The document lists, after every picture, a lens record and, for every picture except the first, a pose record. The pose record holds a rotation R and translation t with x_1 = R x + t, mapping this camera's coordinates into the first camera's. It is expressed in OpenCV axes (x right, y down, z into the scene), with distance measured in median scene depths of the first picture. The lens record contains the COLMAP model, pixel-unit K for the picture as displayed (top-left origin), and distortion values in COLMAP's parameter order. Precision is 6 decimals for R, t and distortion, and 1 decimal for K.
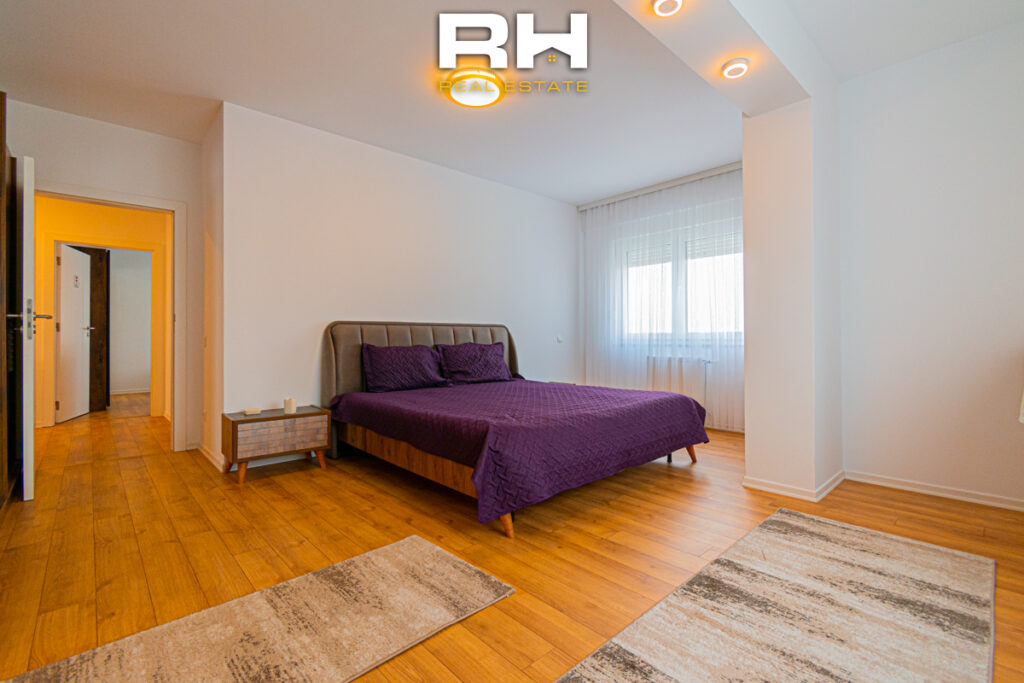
lens RADIAL K [[457.7, 0, 508.1], [0, 457.7, 336.5], [0, 0, 1]] dist [0.003453, -0.001688]
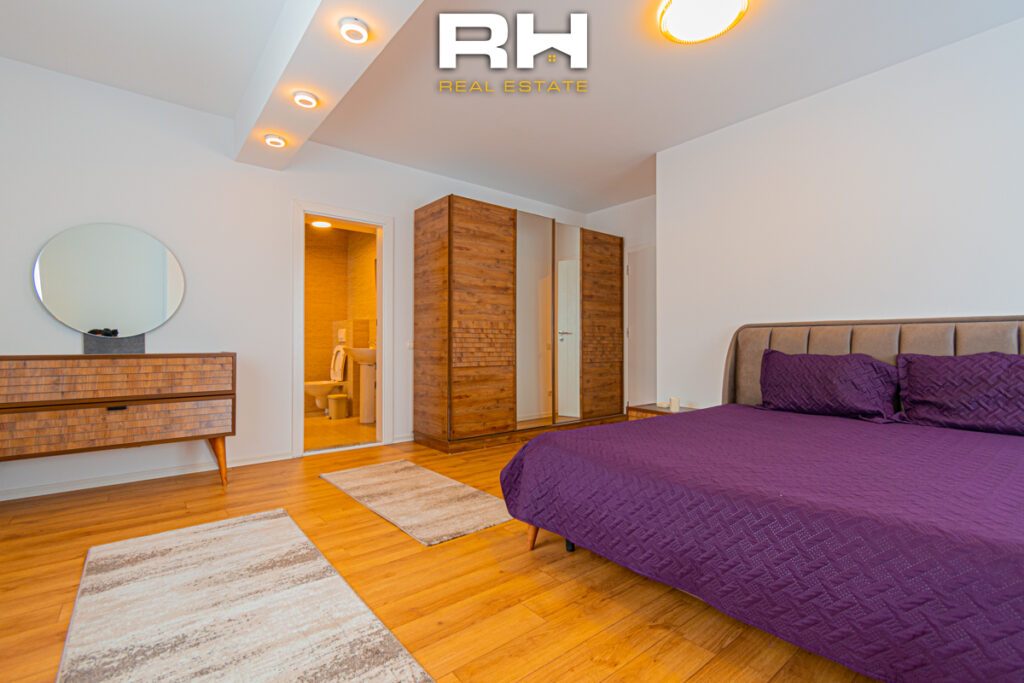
lens RADIAL K [[457.7, 0, 508.0], [0, 457.7, 345.5], [0, 0, 1]] dist [0.003453, -0.001688]
pose [[-0.059679, 0.007263, -0.998191, 0.971161], [0.001021, 0.999973, 0.007215, 0.002334], [0.998217, -0.000589, -0.059685, 1.015541]]
